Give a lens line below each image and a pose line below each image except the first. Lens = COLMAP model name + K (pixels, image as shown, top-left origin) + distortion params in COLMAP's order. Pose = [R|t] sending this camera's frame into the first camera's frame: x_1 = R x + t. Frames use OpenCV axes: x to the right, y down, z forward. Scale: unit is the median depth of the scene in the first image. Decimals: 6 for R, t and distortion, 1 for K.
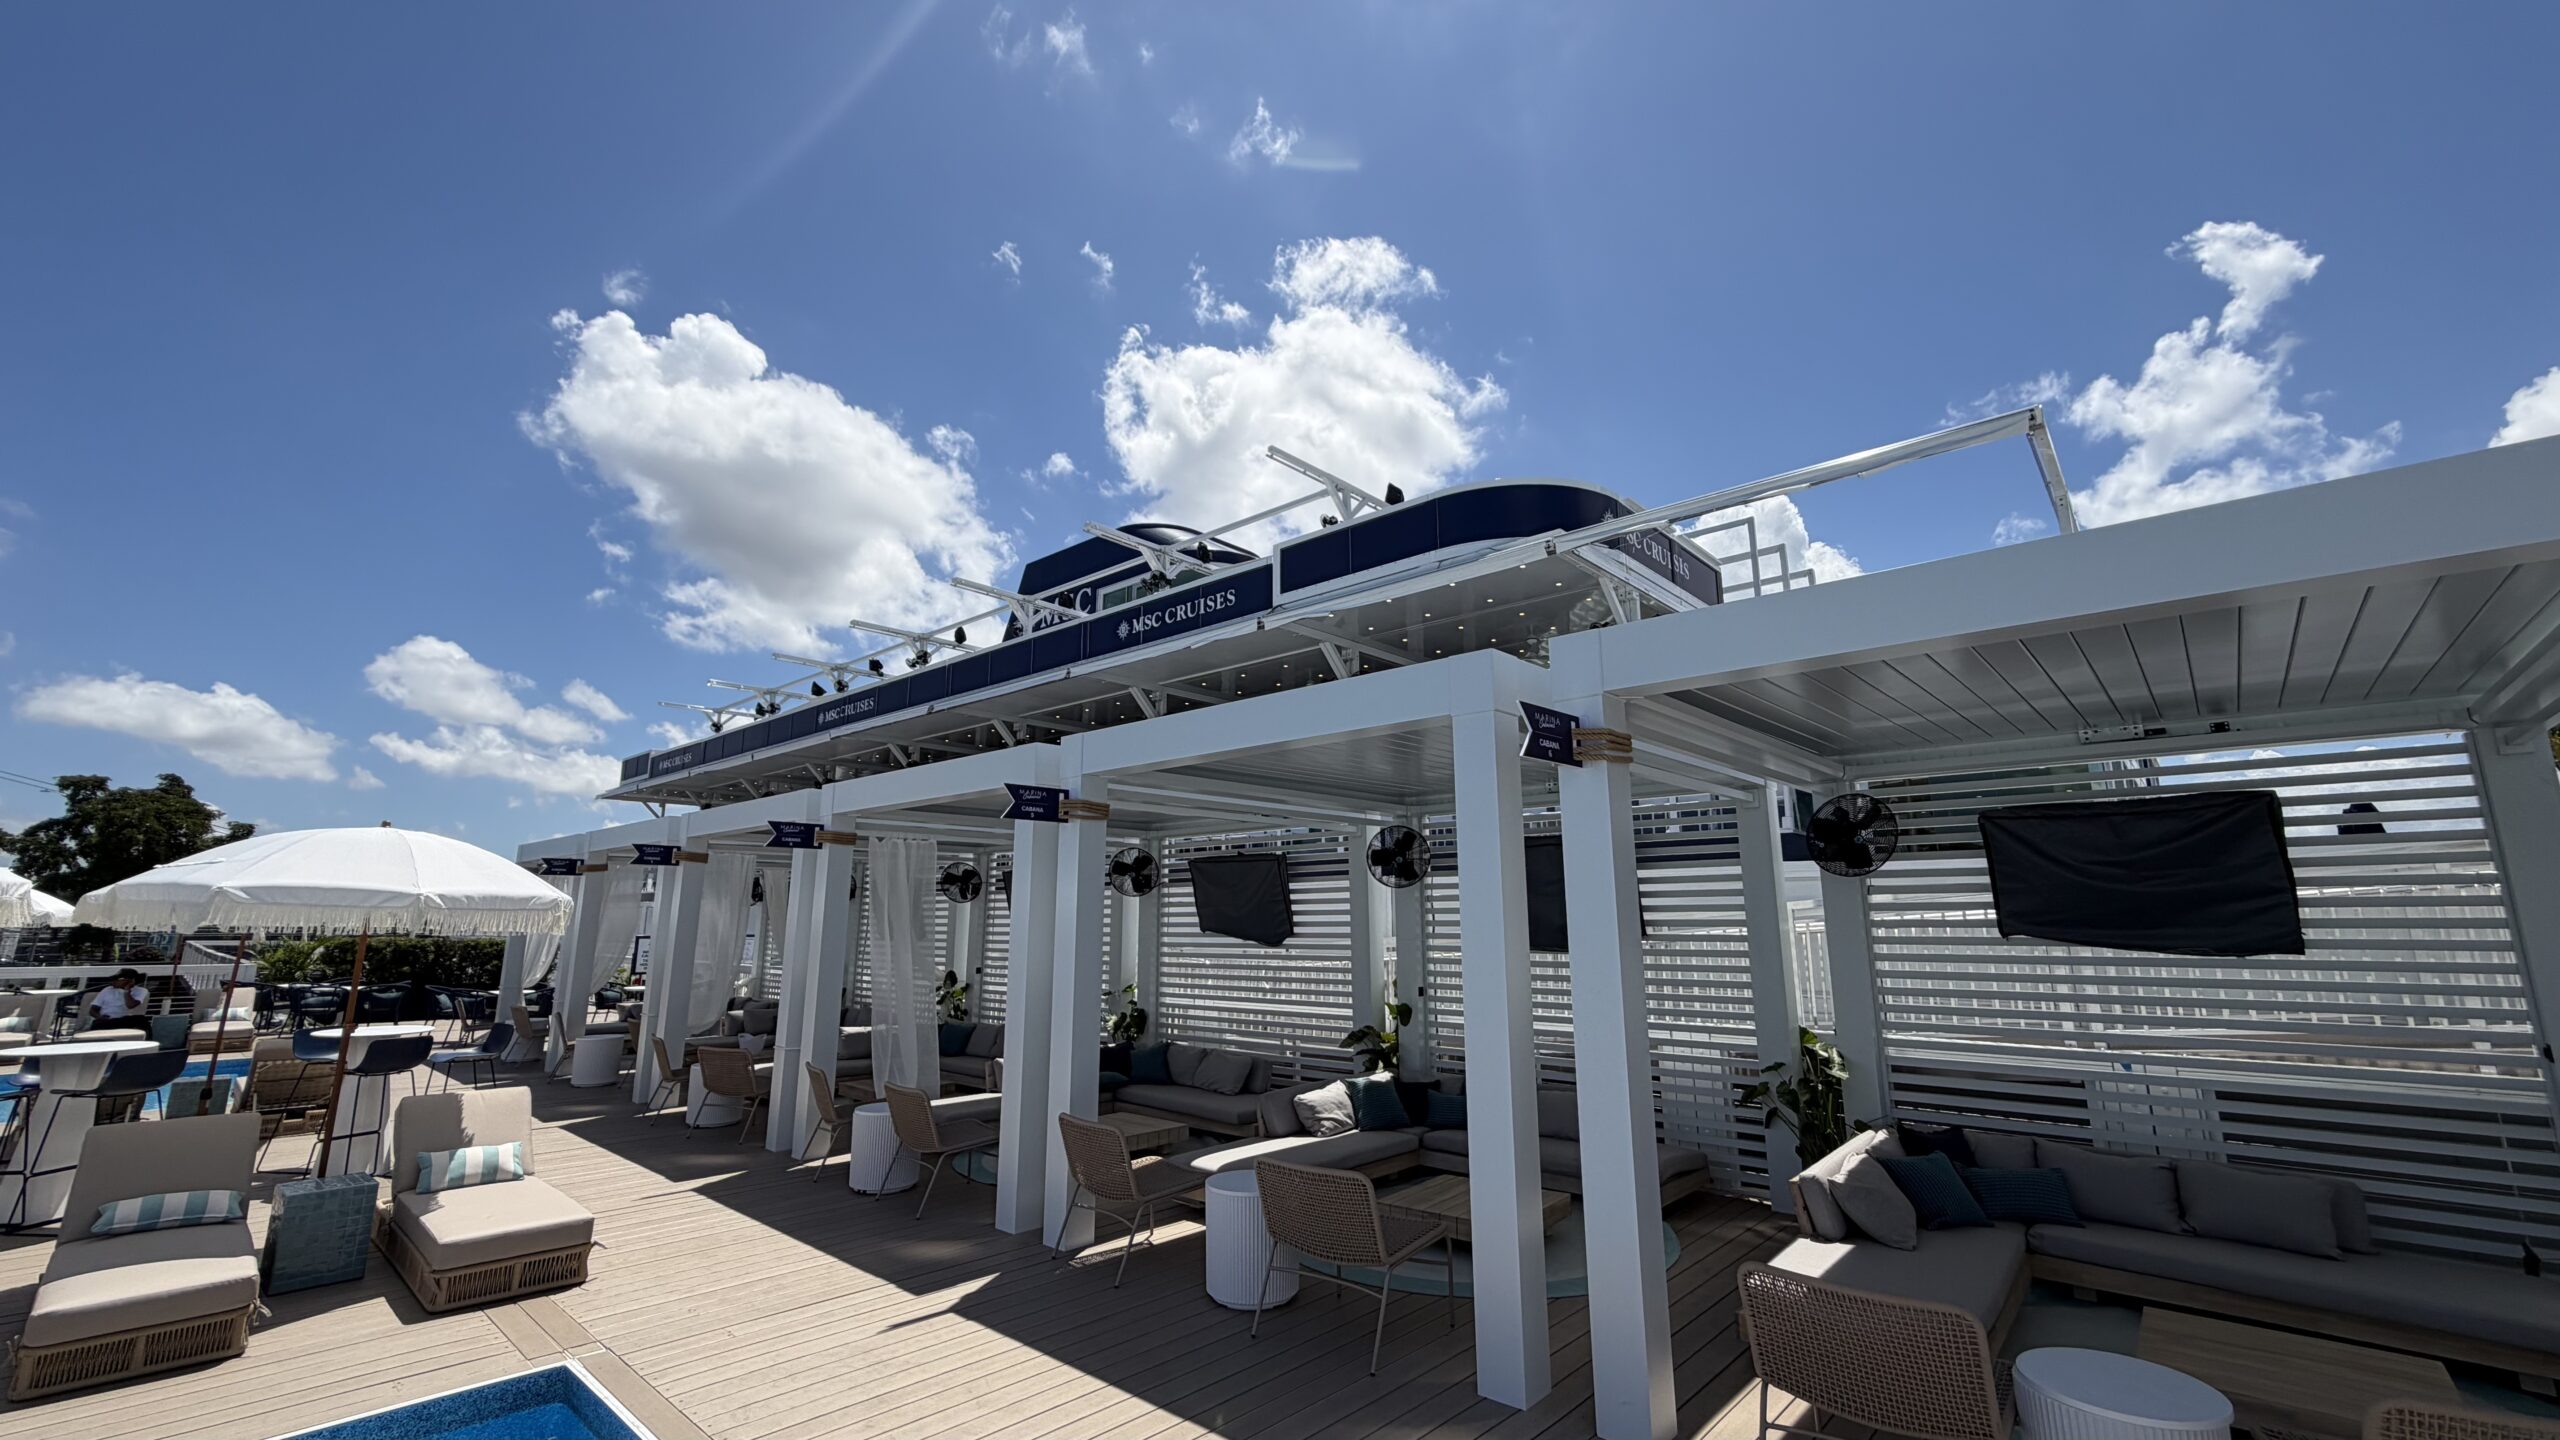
lens RADIAL K [[1022.0, 0, 1280.0], [0, 1022.0, 720.0], [0, 0, 1]] dist [-0.001554, 0.003148]
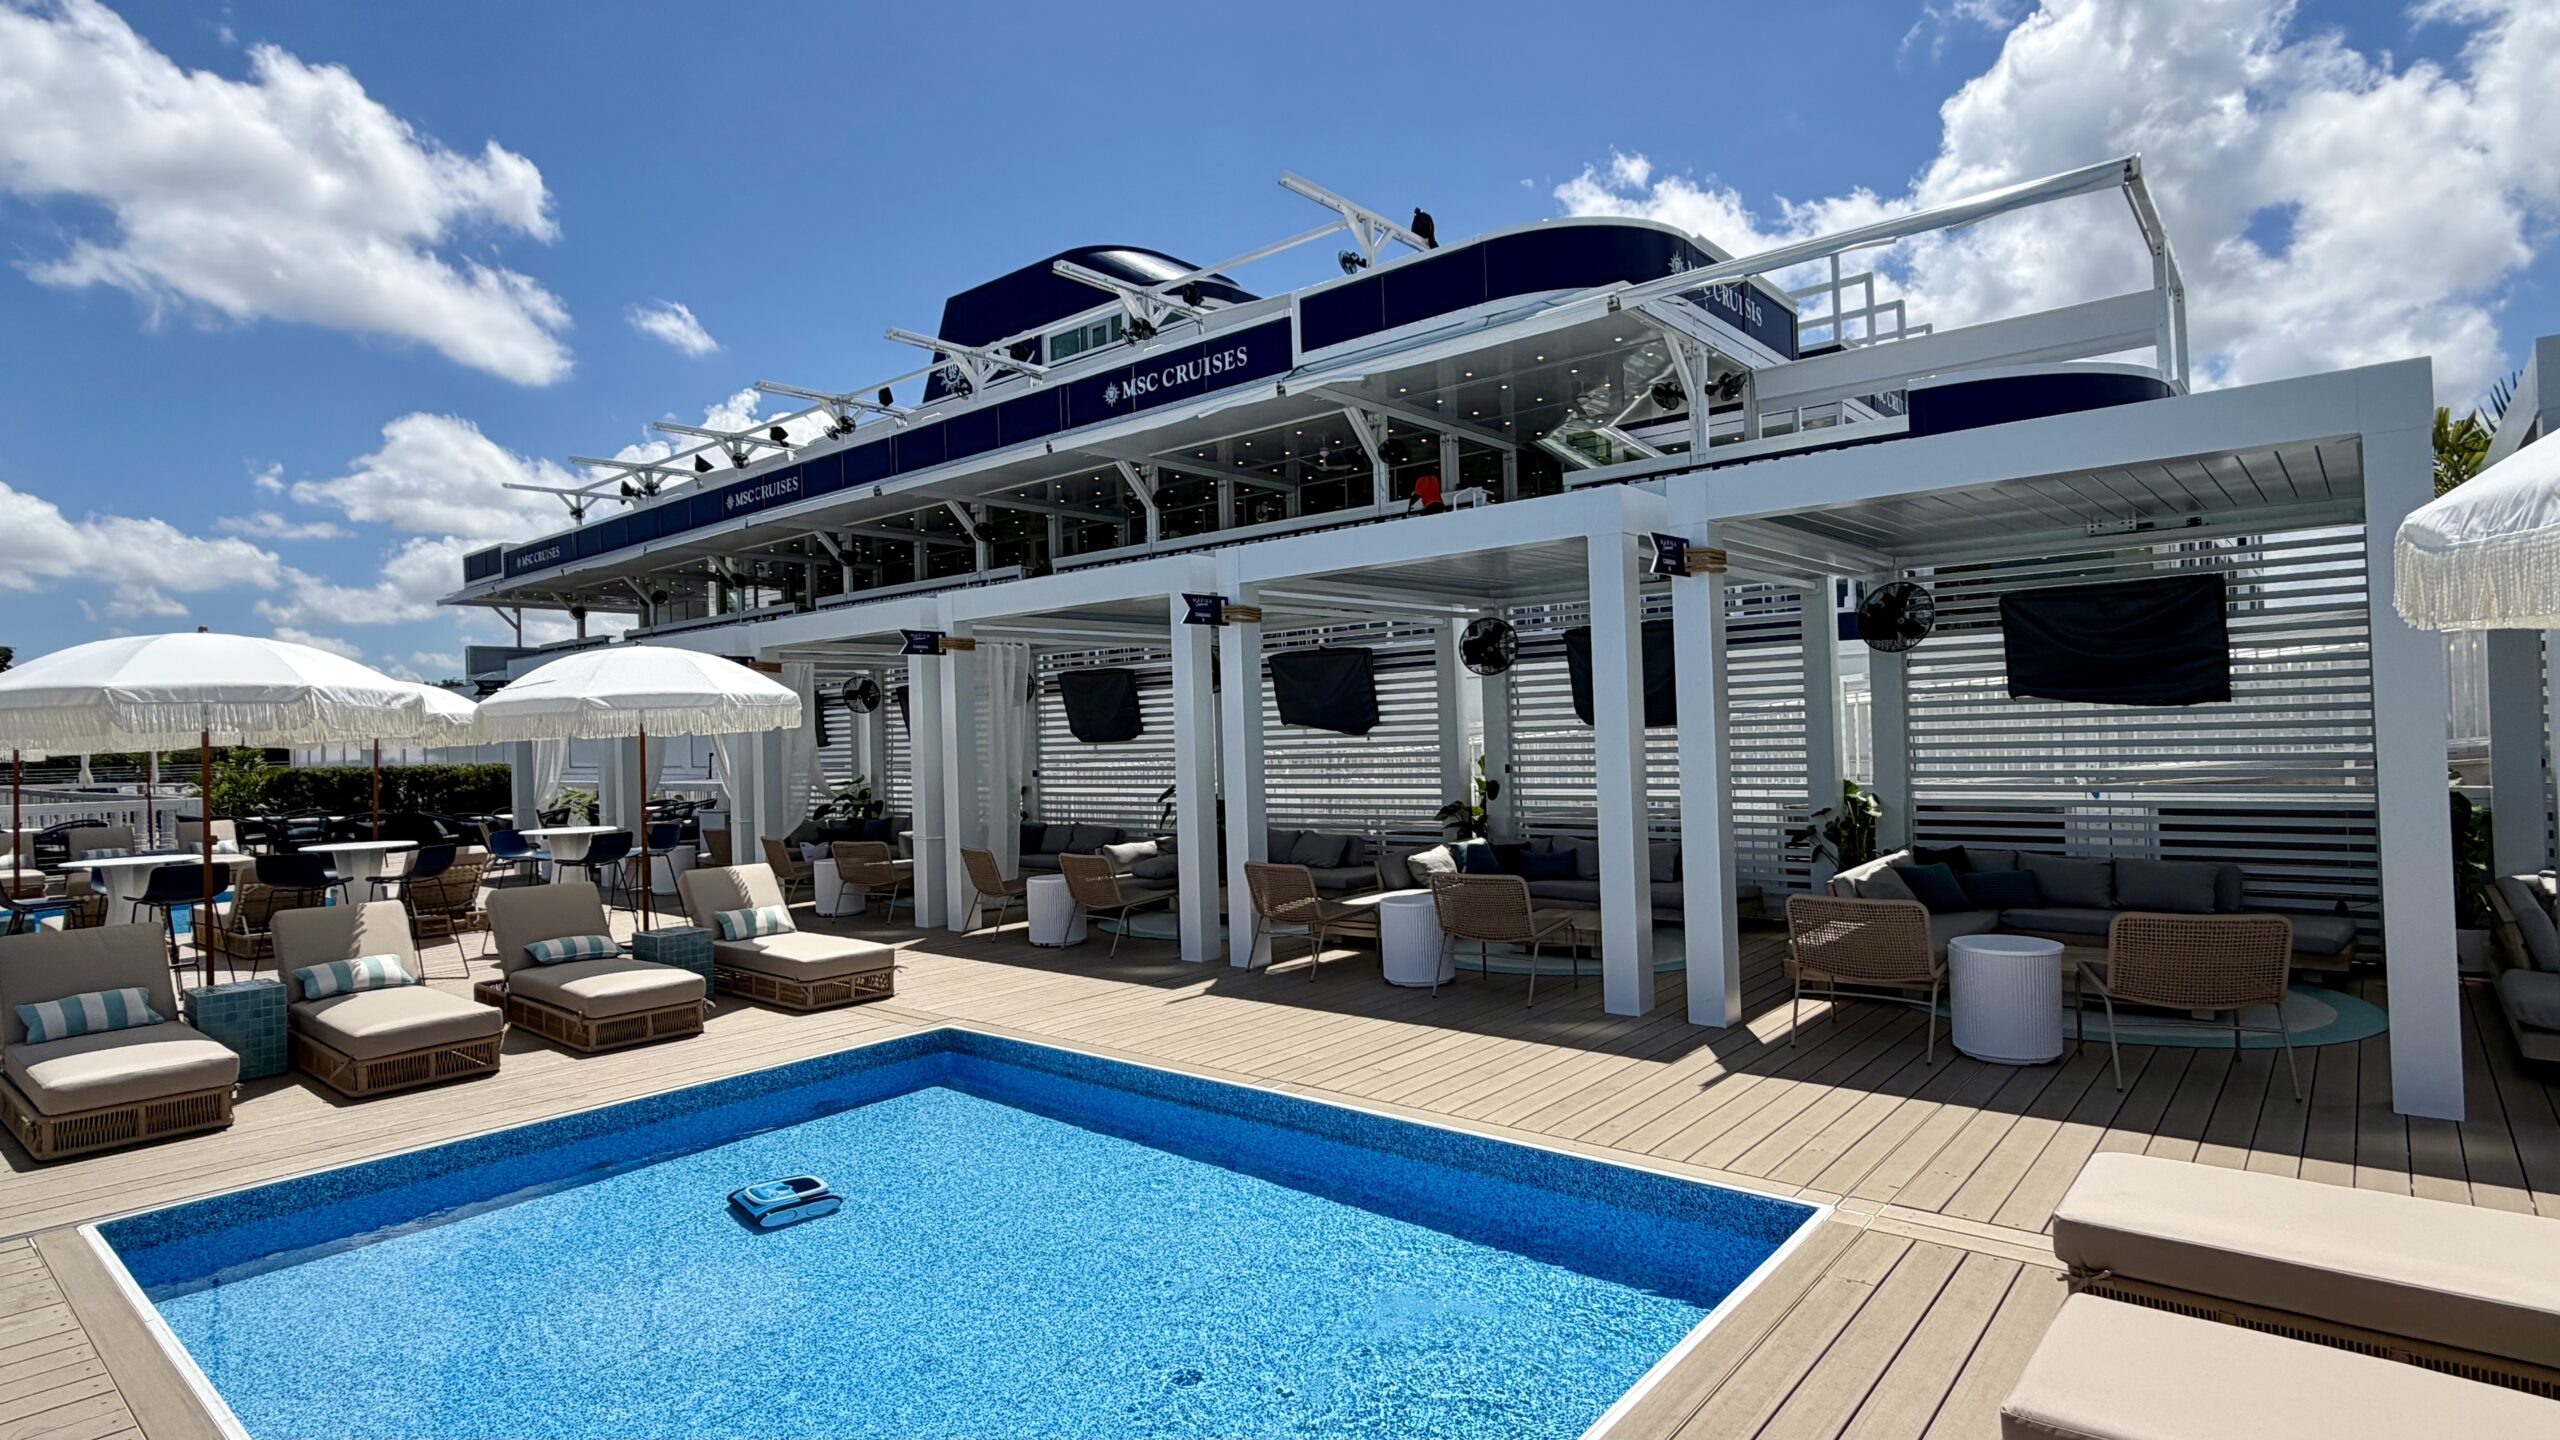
lens RADIAL K [[1294.6, 0, 1280.0], [0, 1294.6, 720.0], [0, 0, 1]] dist [0.000977, 0.000734]
pose [[0.998878, -0.031188, 0.035630, -0.151723], [0.024006, 0.982127, 0.186682, -0.048784], [-0.040815, -0.185618, 0.981774, -0.336116]]
